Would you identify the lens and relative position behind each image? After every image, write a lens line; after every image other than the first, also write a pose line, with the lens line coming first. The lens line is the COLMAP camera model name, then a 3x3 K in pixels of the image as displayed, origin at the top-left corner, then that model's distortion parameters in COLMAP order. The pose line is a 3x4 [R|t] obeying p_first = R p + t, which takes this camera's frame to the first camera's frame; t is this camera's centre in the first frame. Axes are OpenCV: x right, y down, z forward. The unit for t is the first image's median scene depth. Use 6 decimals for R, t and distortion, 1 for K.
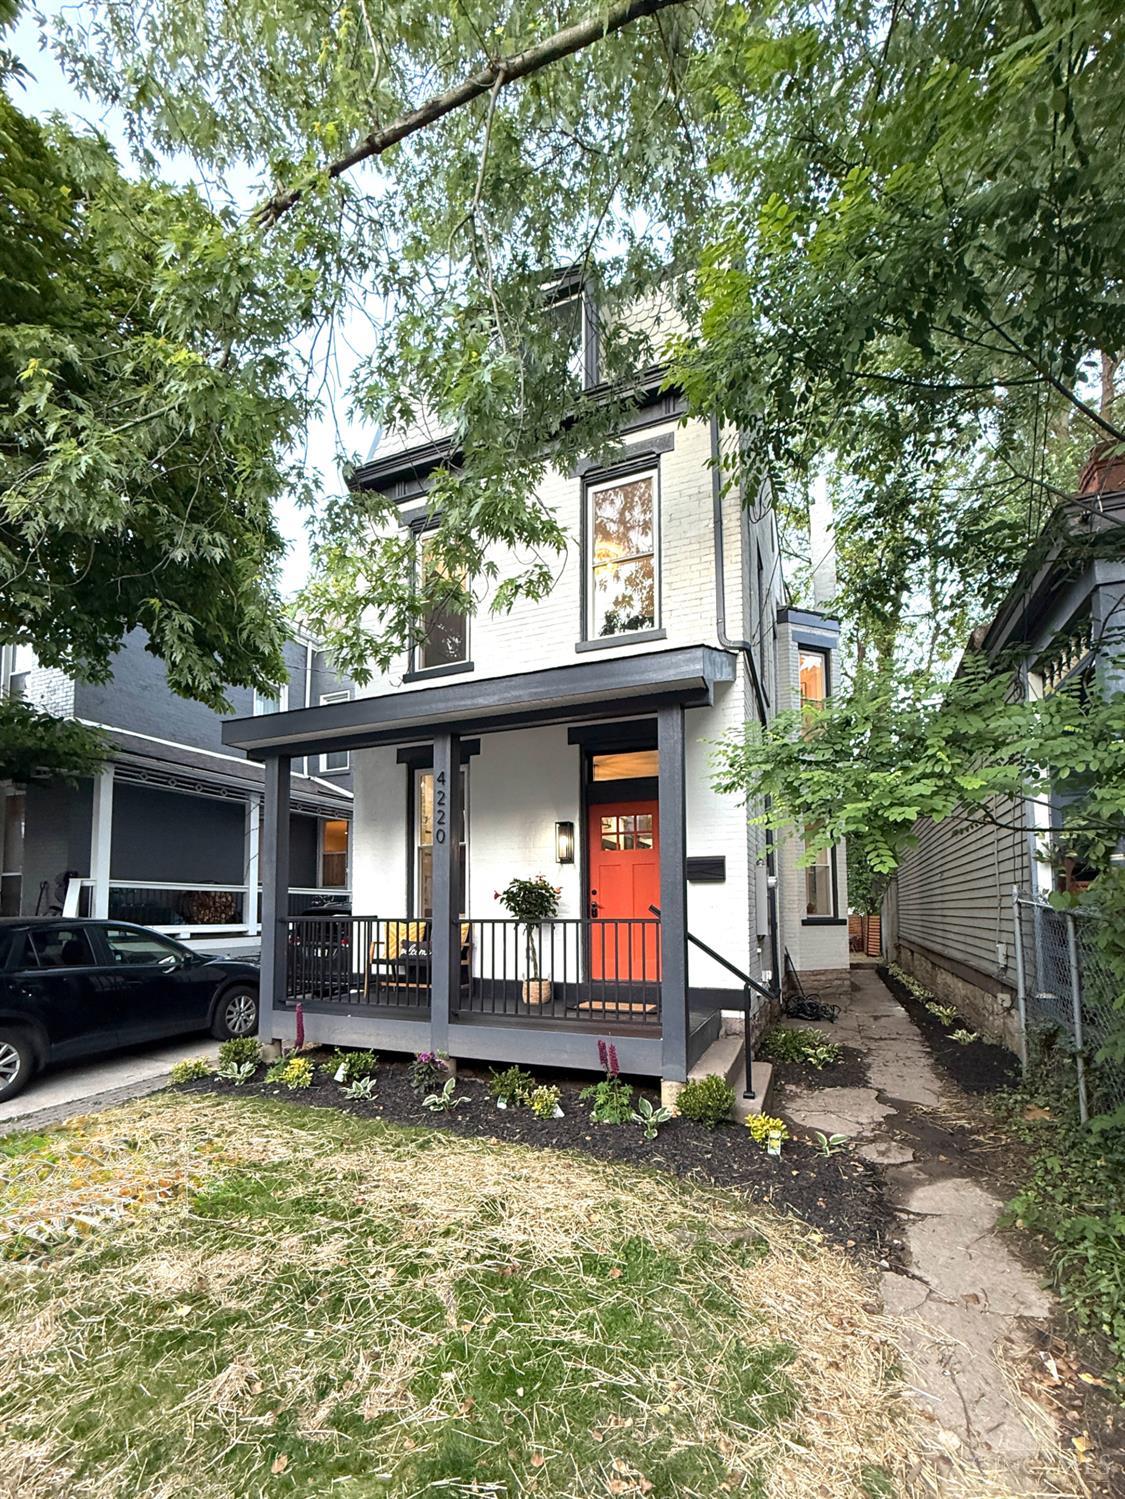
lens RADIAL K [[596.2, 0, 564.0], [0, 596.2, 750.3], [0, 0, 1]] dist [0.003255, -0.001276]
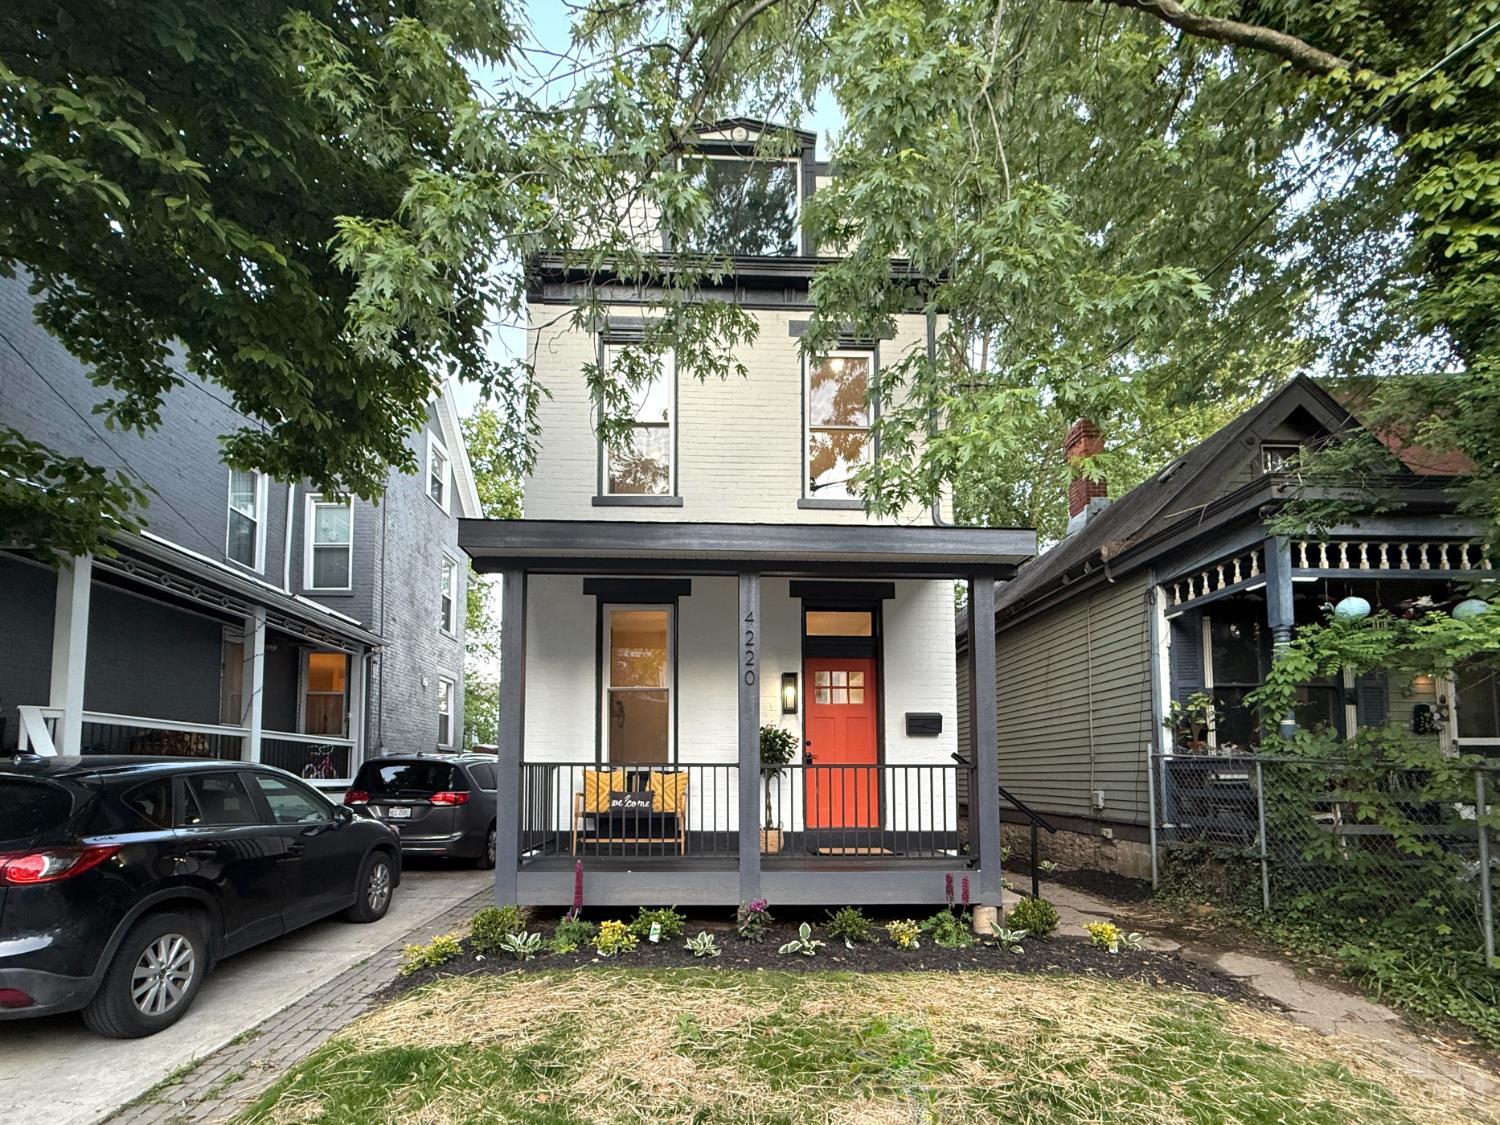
lens RADIAL K [[596.6, 0, 805.0], [0, 596.6, 606.9], [0, 0, 1]] dist [0.003255, -0.001276]
pose [[0.914057, 0.113401, 0.389409, -0.380877], [-0.110370, 0.993431, -0.030228, 0.036459], [-0.390279, -0.015349, 0.920569, 0.060504]]
